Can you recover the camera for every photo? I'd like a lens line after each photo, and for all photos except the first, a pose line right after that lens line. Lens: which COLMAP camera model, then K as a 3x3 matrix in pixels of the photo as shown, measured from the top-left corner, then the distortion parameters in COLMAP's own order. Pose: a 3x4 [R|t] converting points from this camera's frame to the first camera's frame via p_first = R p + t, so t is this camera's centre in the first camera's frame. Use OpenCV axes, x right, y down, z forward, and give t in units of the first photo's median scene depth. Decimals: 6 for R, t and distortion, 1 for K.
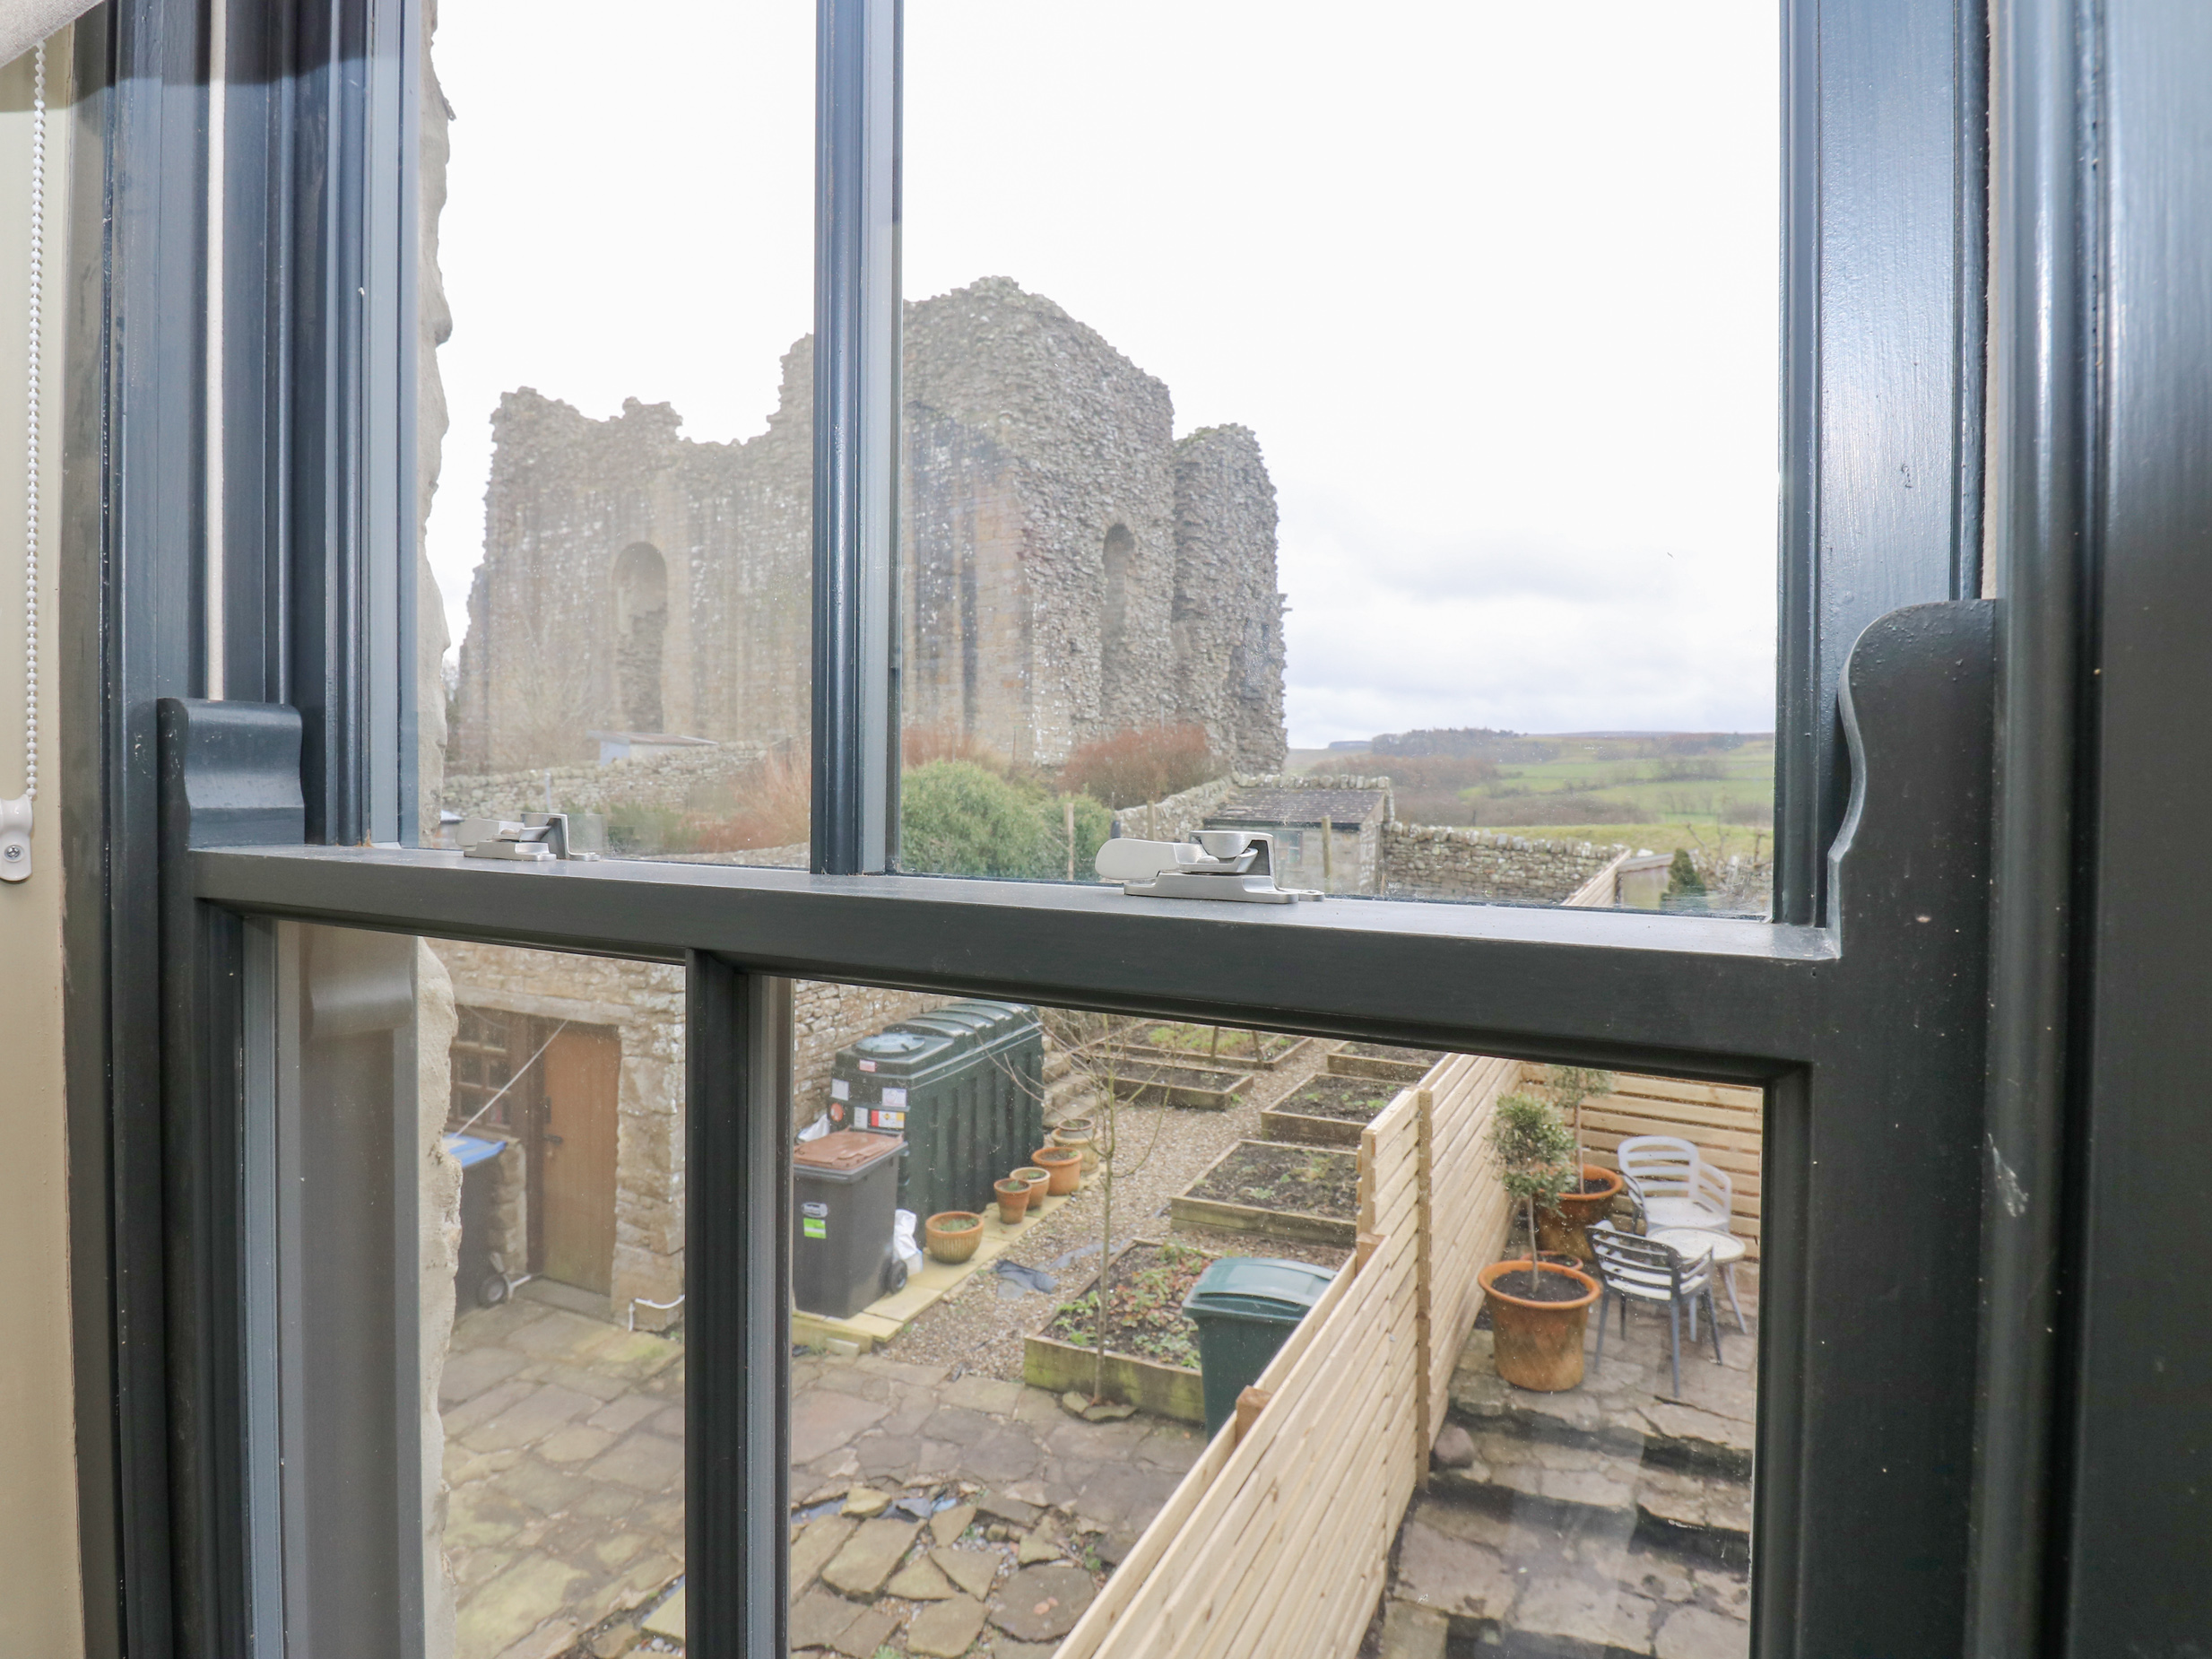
lens RADIAL K [[1197.9, 0, 1118.4], [0, 1197.9, 806.7], [0, 0, 1]] dist [0.000328, -0.016532]
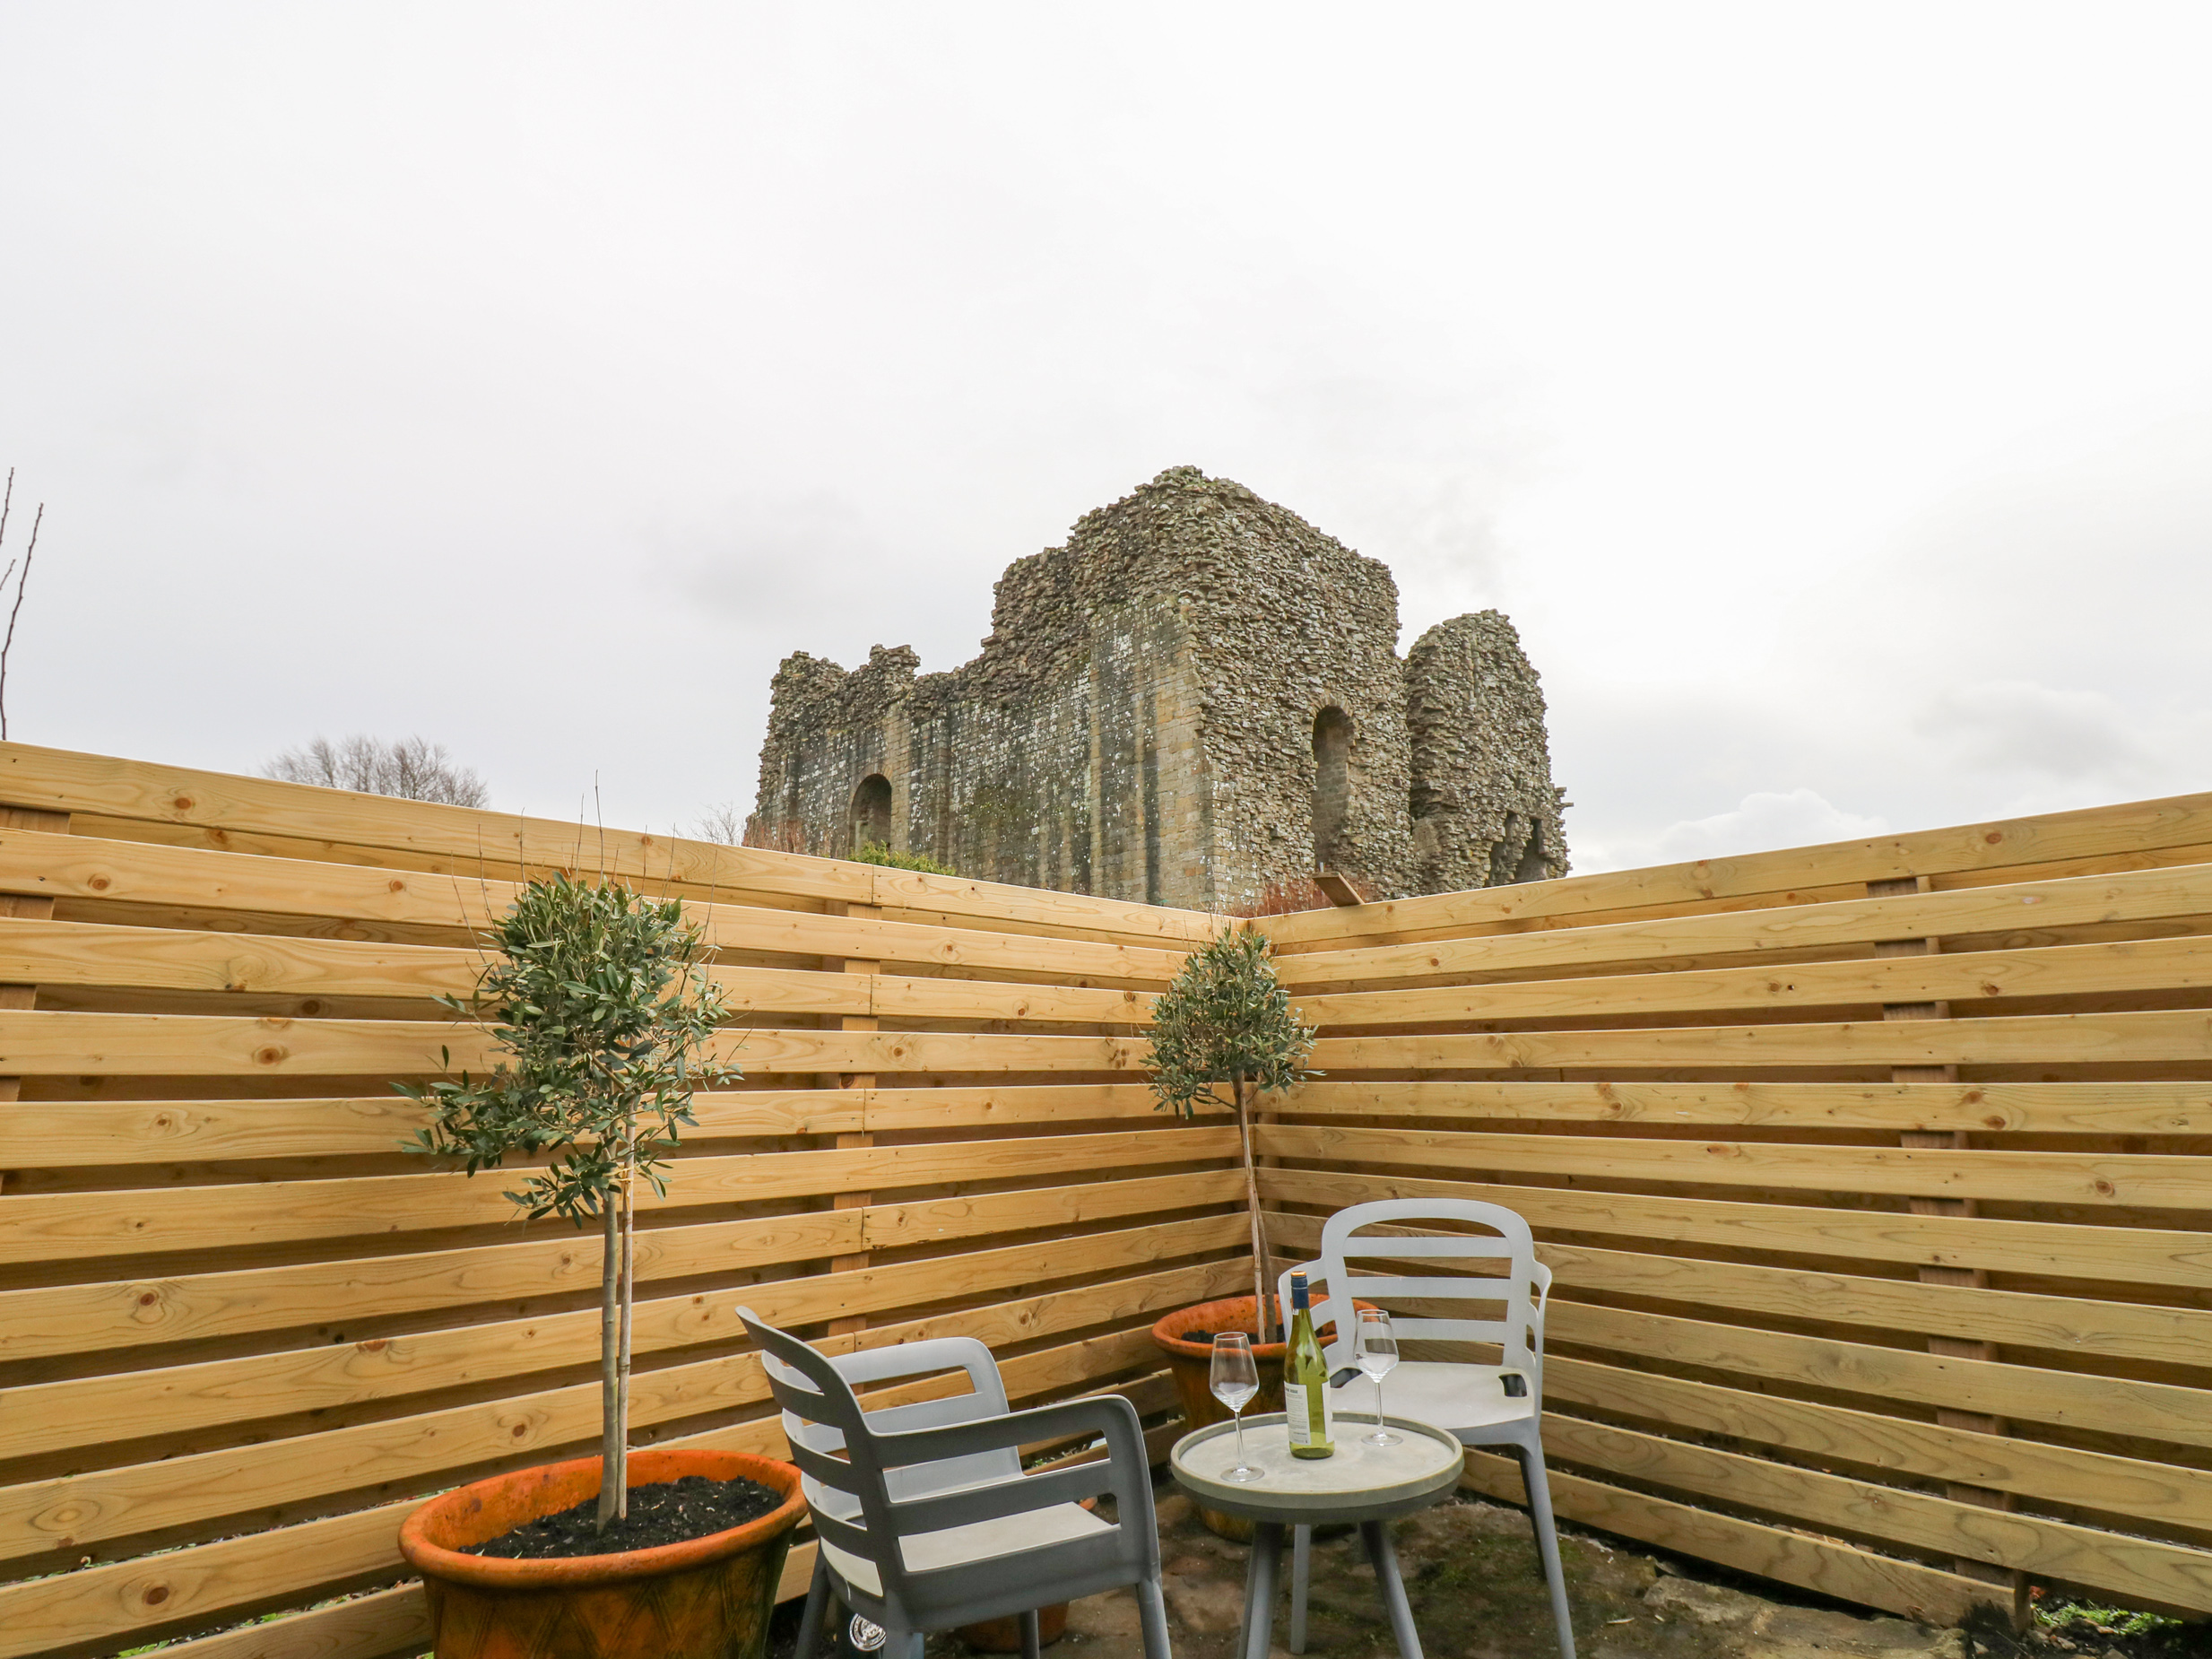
lens RADIAL K [[1197.9, 0, 1118.4], [0, 1197.9, 806.7], [0, 0, 1]] dist [0.000328, -0.016532]
pose [[0.956392, -0.072286, -0.283001, 0.098424], [0.004460, 0.972393, -0.233305, 0.050779], [0.292053, 0.221869, 0.930311, 0.121994]]
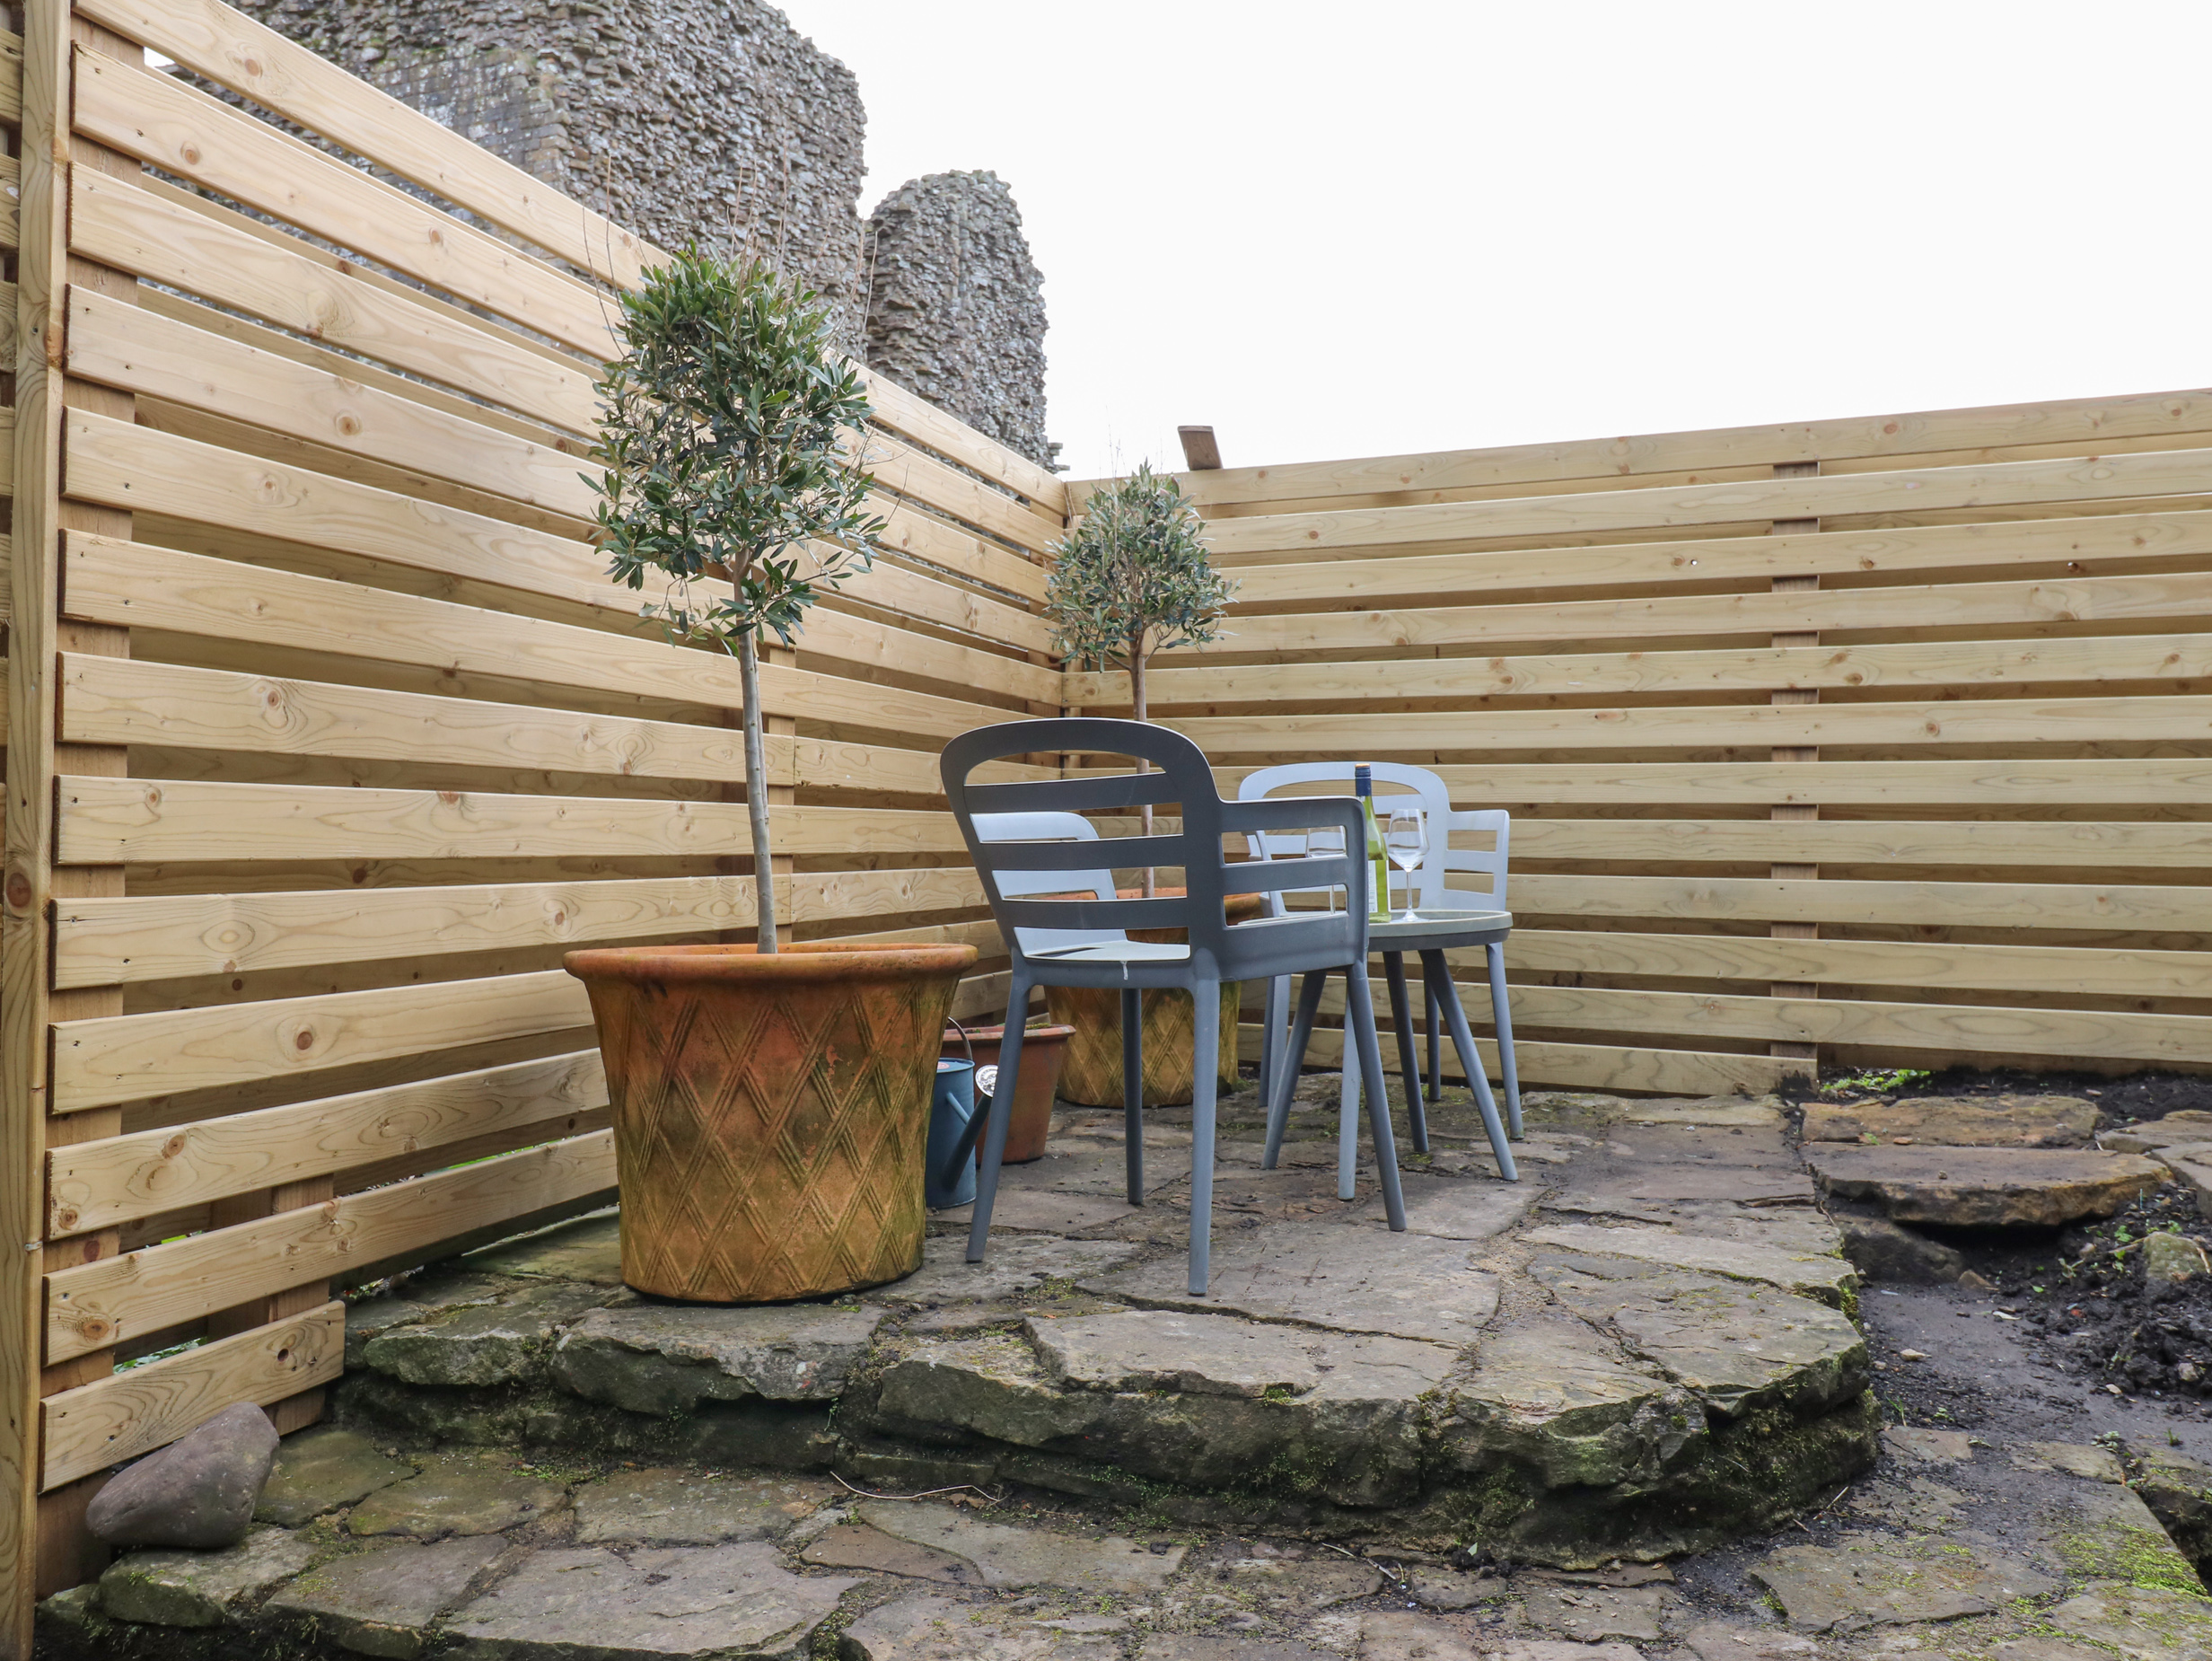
lens RADIAL K [[1762.1, 0, 1127.9], [0, 1762.1, 807.5], [0, 0, 1]] dist [0.007513, -0.002895]
pose [[0.990507, 0.009578, 0.137128, 0.064527], [-0.004657, 0.999335, -0.036165, 0.064847], [-0.137384, 0.035183, 0.989893, 0.097640]]
